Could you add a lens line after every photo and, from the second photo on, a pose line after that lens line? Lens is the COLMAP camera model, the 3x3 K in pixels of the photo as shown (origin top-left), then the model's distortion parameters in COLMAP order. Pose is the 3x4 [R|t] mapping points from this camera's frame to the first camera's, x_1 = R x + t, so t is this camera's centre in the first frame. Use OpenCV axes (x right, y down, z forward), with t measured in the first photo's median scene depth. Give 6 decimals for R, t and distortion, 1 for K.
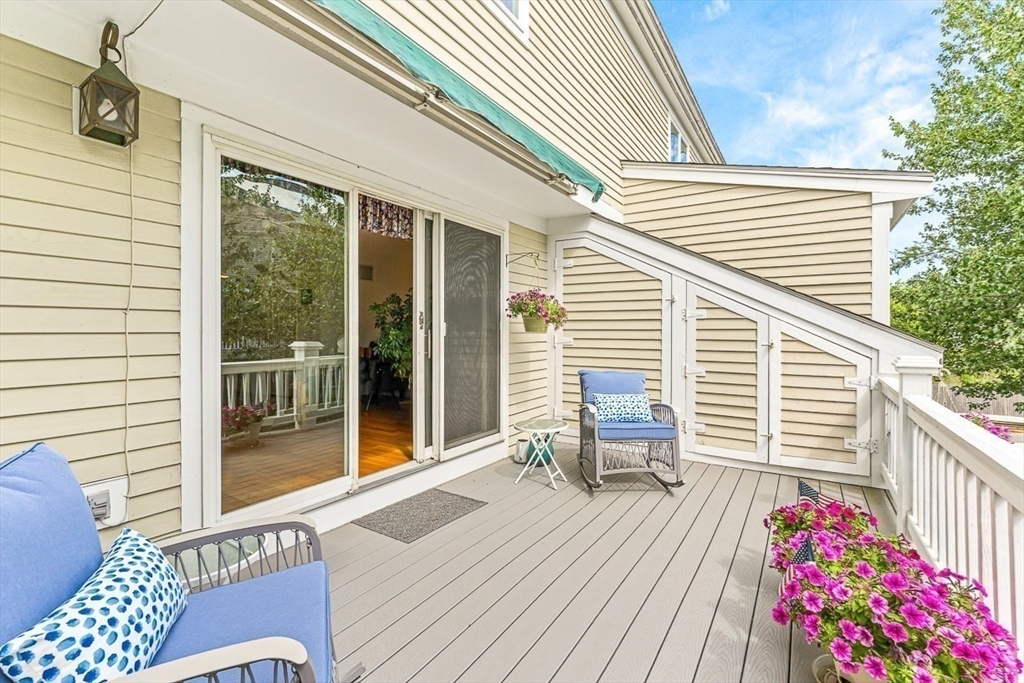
lens RADIAL K [[457.9, 0, 511.5], [0, 457.9, 334.9], [0, 0, 1]] dist [0.001968, 0.000184]
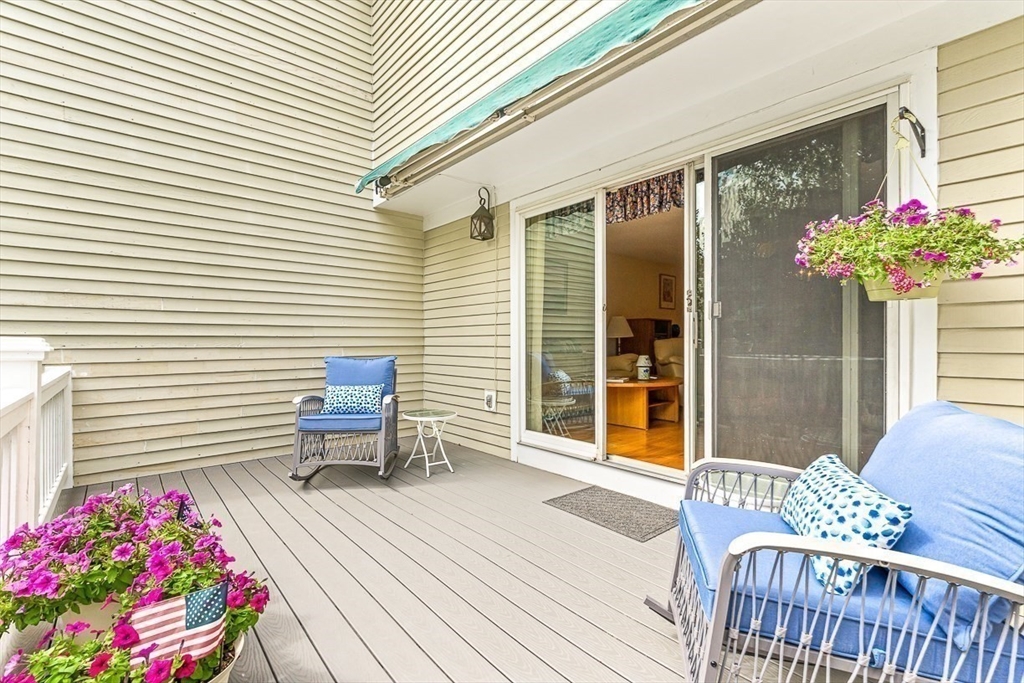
lens RADIAL K [[457.9, 0, 510.3], [0, 457.9, 340.0], [0, 0, 1]] dist [0.001968, 0.000184]
pose [[-0.281617, -0.002758, -0.959523, 0.642110], [-0.003194, 0.999993, -0.001937, 0.039495], [0.959522, 0.002519, -0.281624, 0.896283]]
